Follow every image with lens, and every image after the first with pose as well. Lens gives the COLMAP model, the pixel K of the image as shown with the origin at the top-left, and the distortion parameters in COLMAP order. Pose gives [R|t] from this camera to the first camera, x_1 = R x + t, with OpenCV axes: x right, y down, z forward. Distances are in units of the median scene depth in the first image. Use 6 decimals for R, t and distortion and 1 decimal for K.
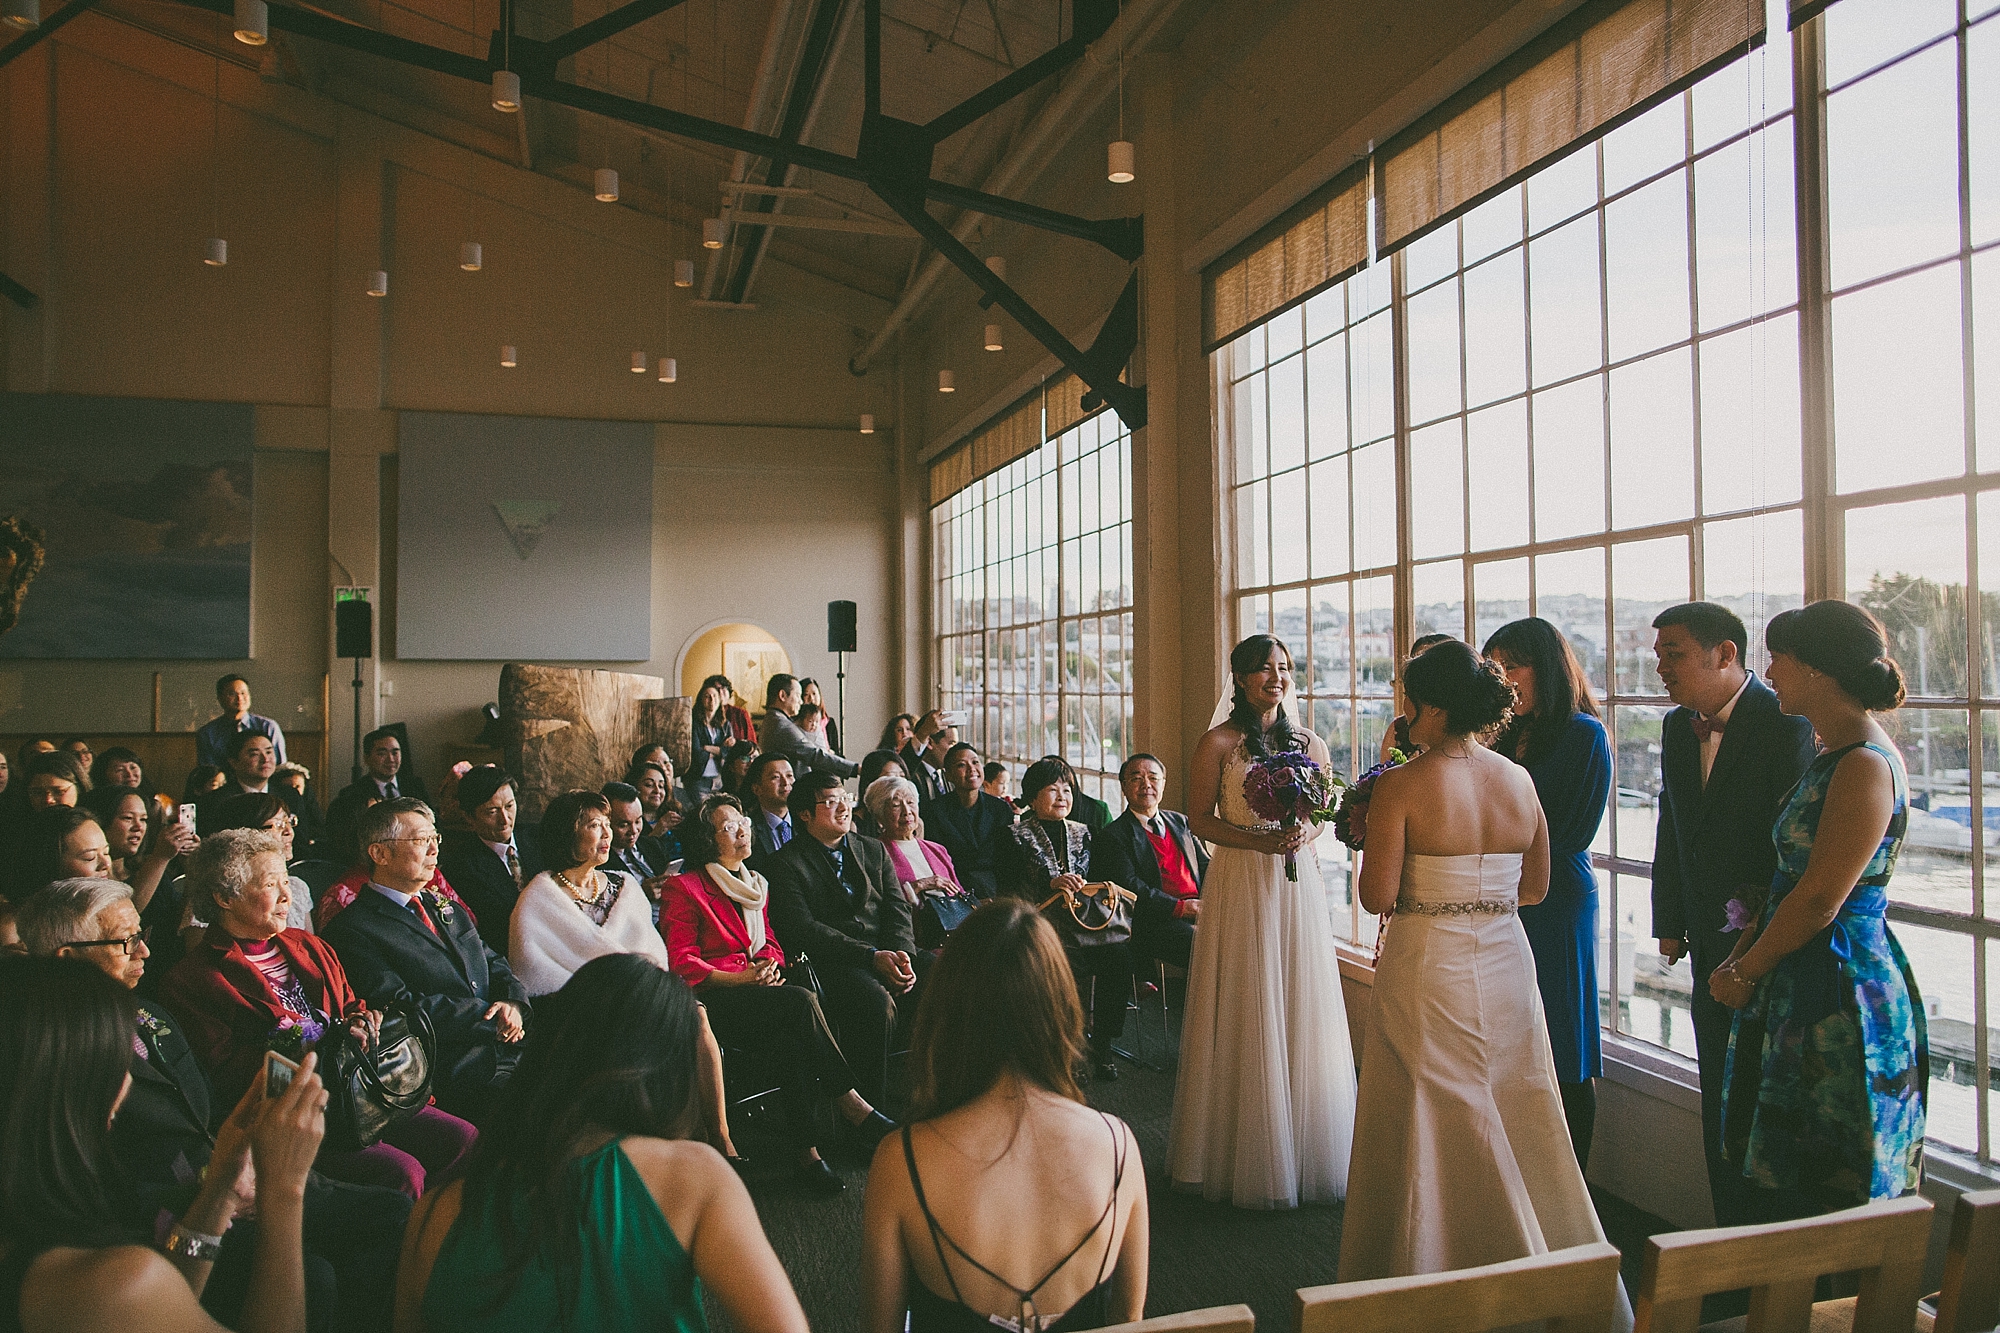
lens RADIAL K [[1360.8, 0, 1012.3], [0, 1360.8, 662.4], [0, 0, 1]] dist [-0.046714, 0.052954]
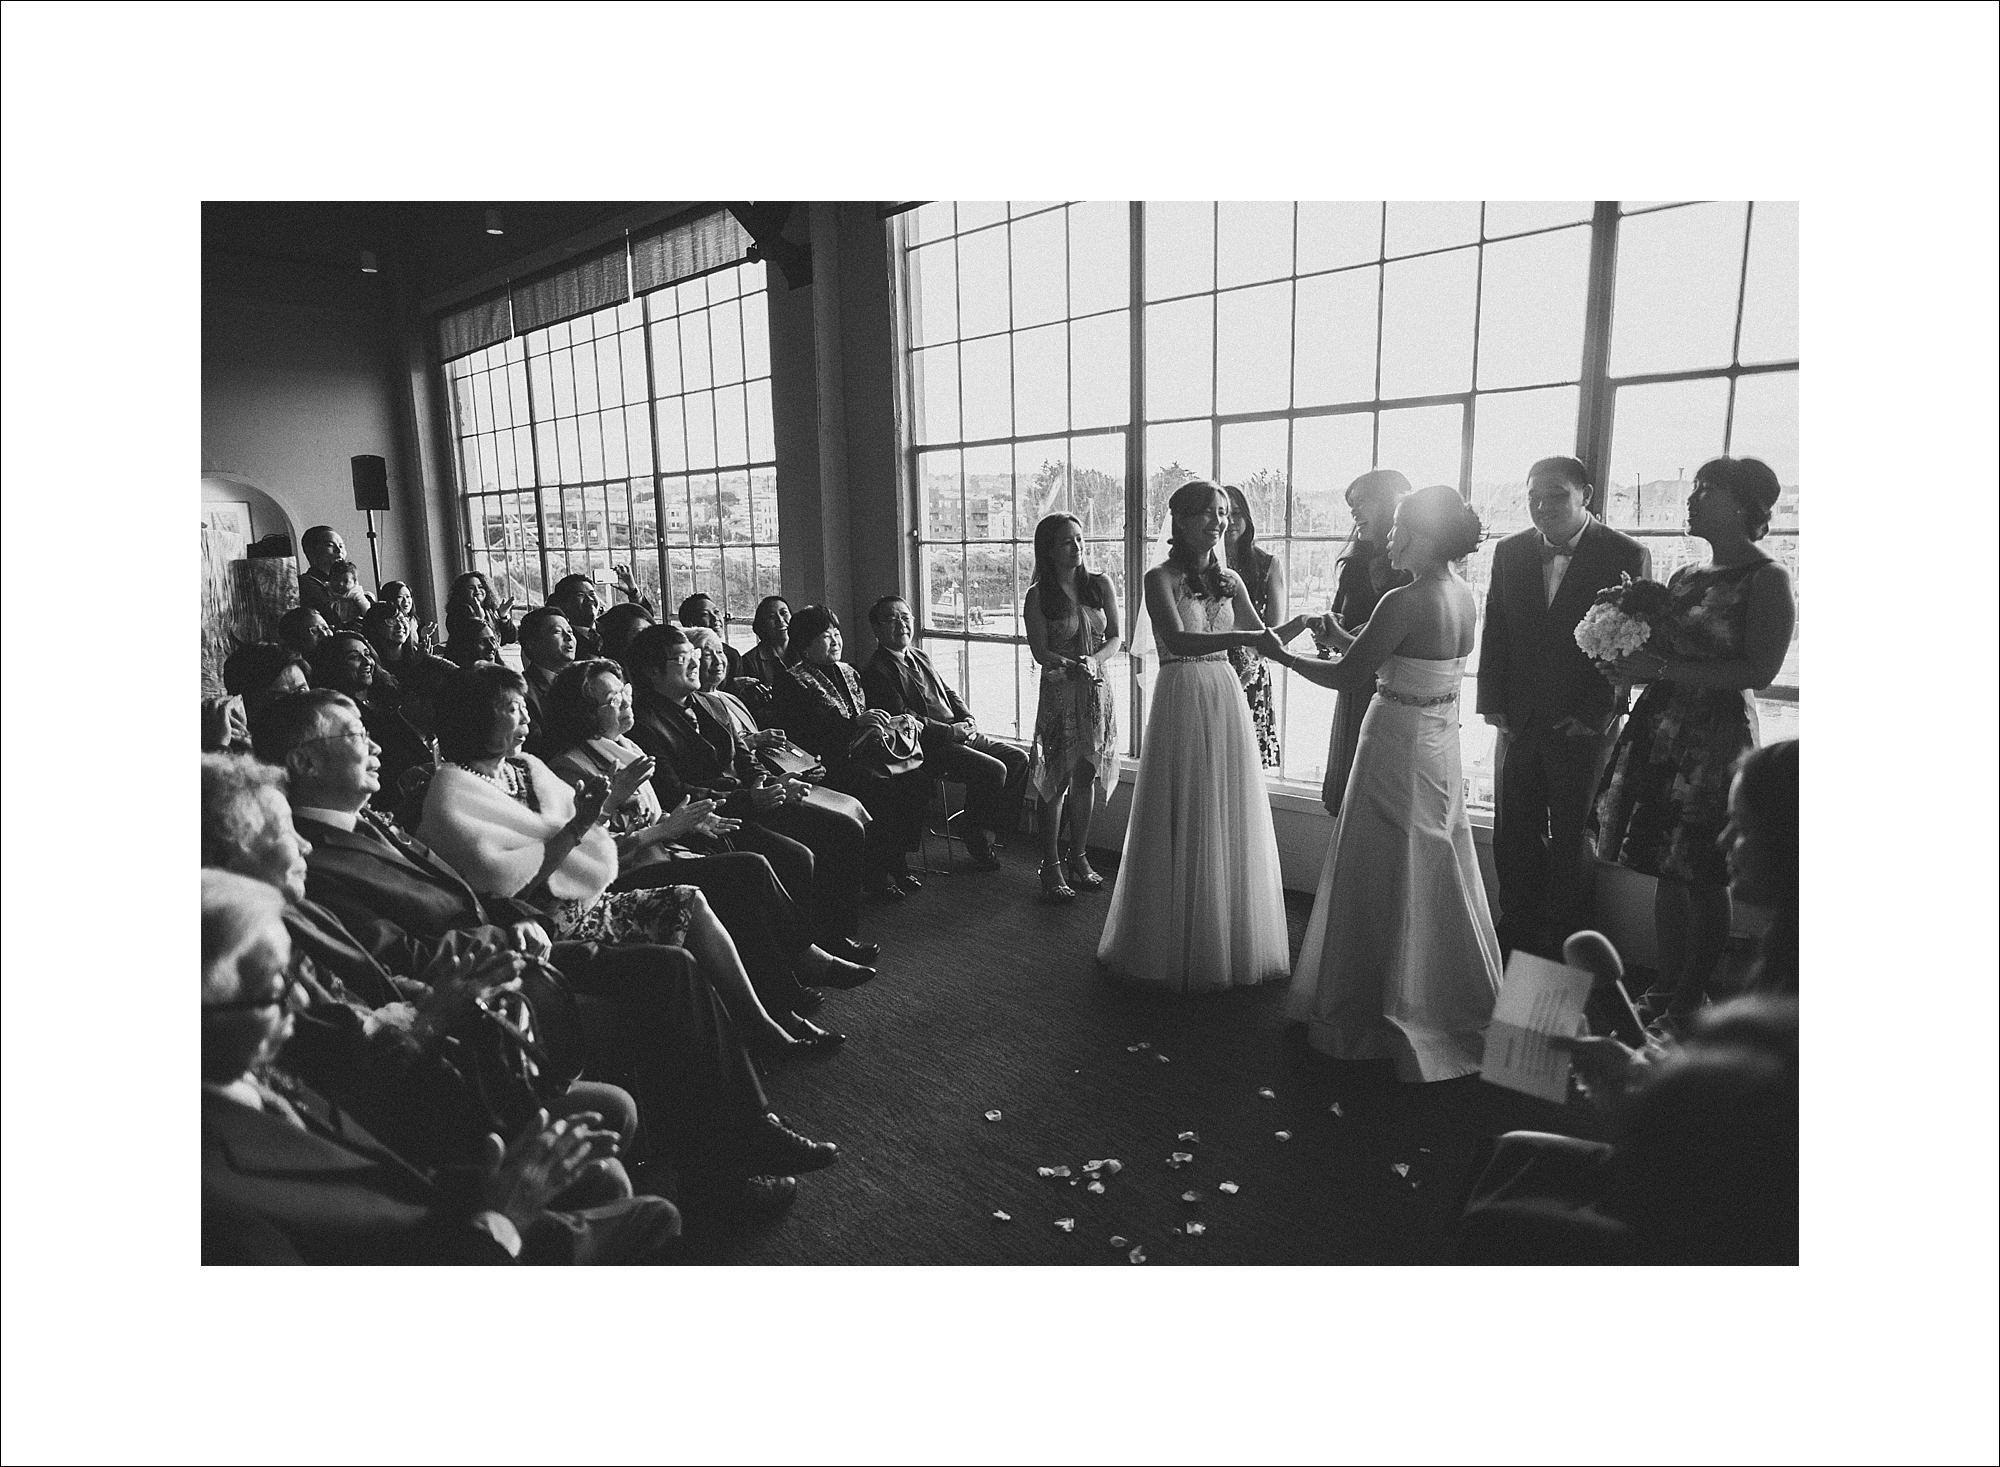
lens RADIAL K [[1112.4, 0, 983.4], [0, 1112.4, 731.8], [0, 0, 1]] dist [-0.038893, 0.030437]
pose [[0.869740, -0.105392, 0.482125, -0.310984], [0.012530, 0.981332, 0.191914, 0.002581], [-0.493351, -0.160875, 0.854824, 0.197890]]
